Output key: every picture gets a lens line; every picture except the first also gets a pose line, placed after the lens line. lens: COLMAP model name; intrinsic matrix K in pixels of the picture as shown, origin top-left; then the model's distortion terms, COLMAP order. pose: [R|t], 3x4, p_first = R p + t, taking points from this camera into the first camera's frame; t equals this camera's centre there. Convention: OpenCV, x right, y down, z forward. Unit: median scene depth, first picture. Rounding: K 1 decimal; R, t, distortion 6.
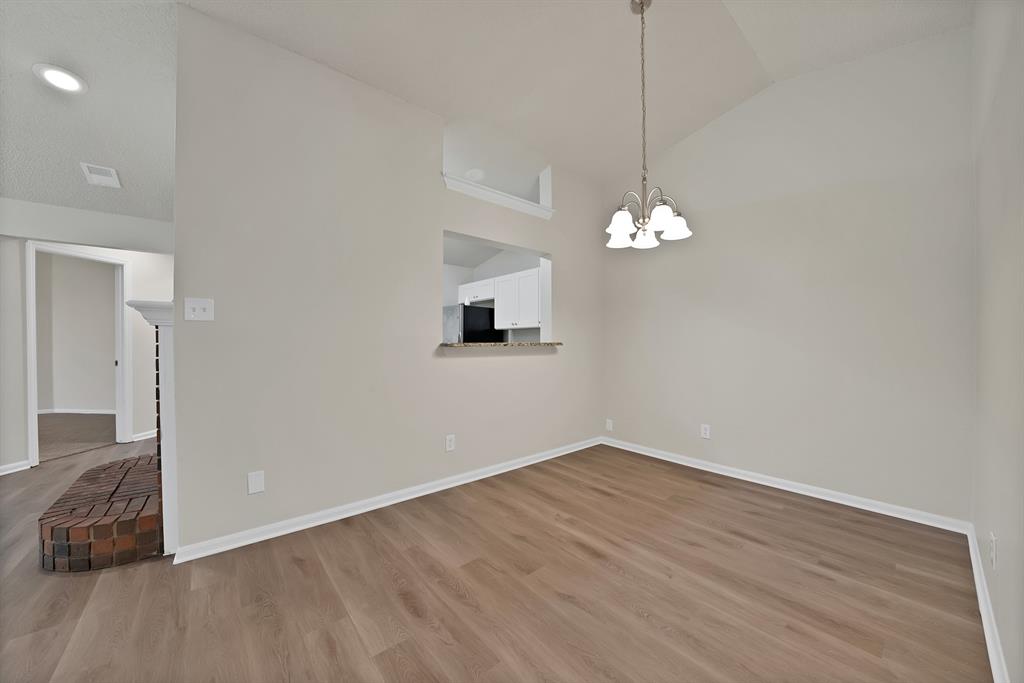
lens RADIAL K [[367.4, 0, 507.7], [0, 367.4, 344.9], [0, 0, 1]] dist [-0.017234, 0.000169]
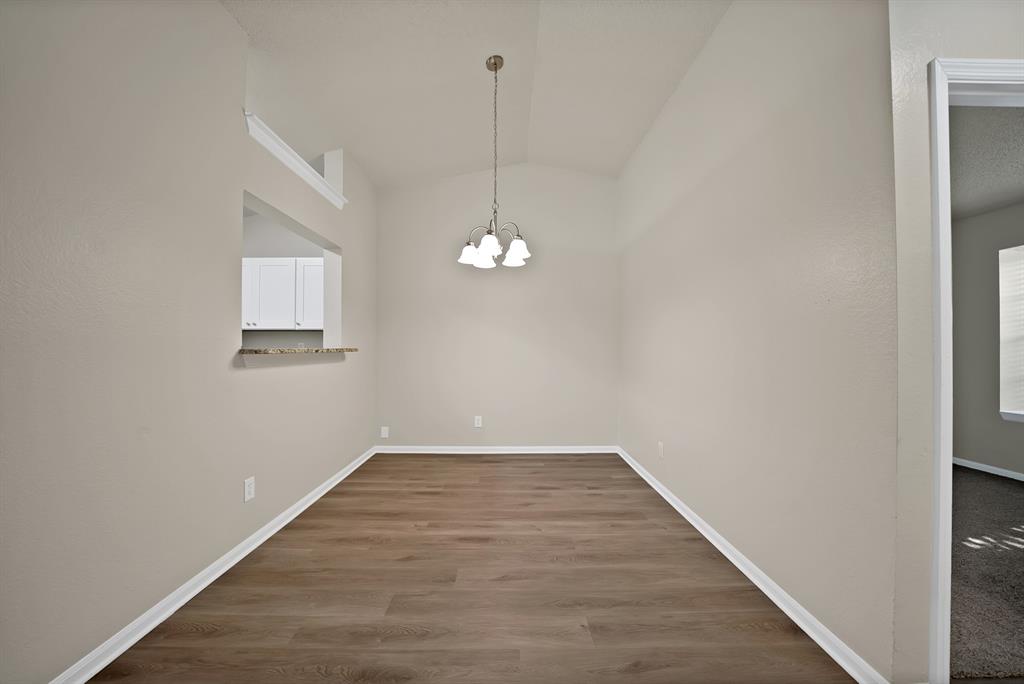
lens RADIAL K [[372.3, 0, 509.9], [0, 372.3, 347.7], [0, 0, 1]] dist [-0.015811, 0.000184]
pose [[0.628066, 0.003909, 0.778150, -0.476955], [0.002115, 0.999975, -0.006730, -0.001672], [-0.778157, 0.005872, 0.628042, 0.183409]]
